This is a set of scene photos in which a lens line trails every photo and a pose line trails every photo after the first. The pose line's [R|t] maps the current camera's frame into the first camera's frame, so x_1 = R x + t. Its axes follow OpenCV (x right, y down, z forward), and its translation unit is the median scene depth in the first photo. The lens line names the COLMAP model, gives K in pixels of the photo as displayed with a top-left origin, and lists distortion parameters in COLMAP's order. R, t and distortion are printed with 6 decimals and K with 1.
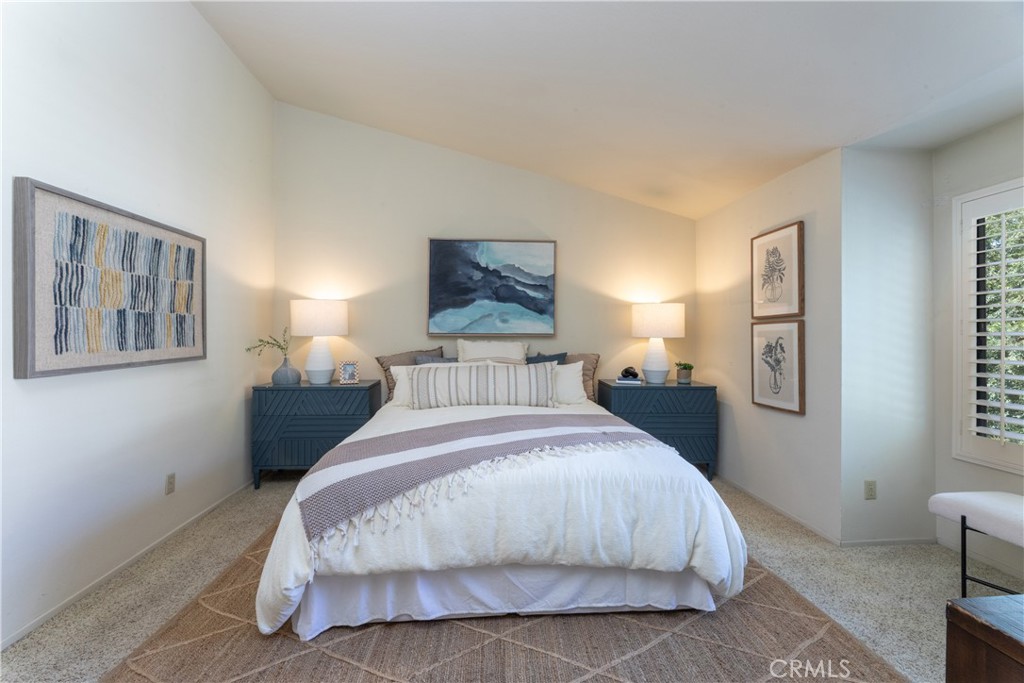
lens RADIAL K [[415.4, 0, 512.0], [0, 415.4, 341.5], [0, 0, 1]] dist [-0.001107, -0.000018]
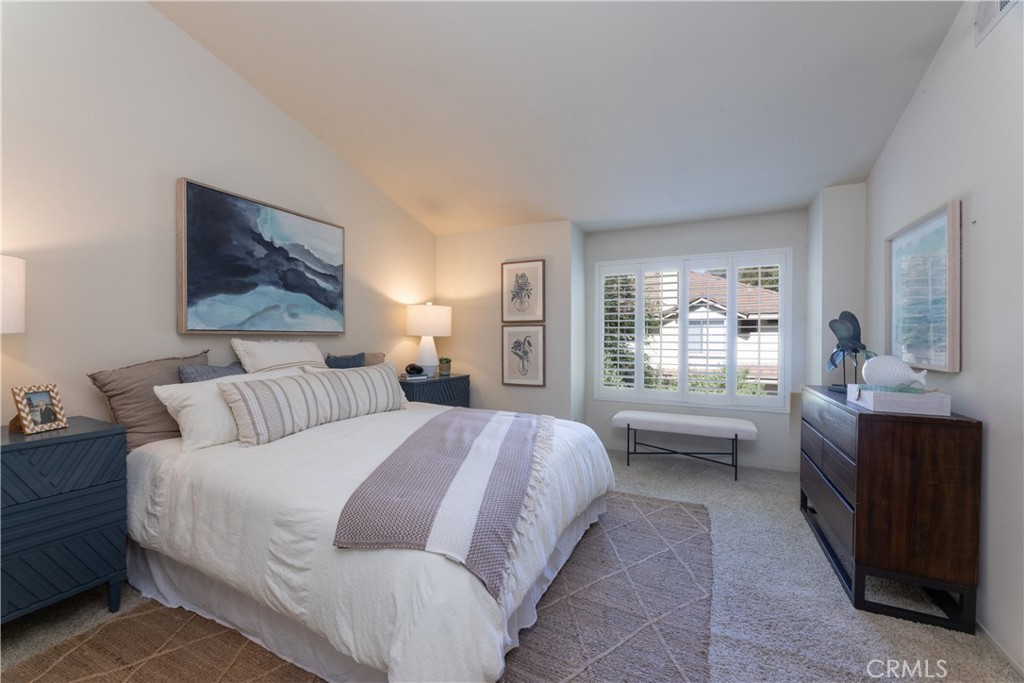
lens RADIAL K [[415.4, 0, 512.0], [0, 415.4, 341.5], [0, 0, 1]] dist [-0.001107, -0.000018]
pose [[0.492257, -0.012140, 0.870365, -0.501897], [0.008556, 0.999922, 0.009108, -0.003715], [-0.870408, 0.002963, 0.492323, 0.257127]]
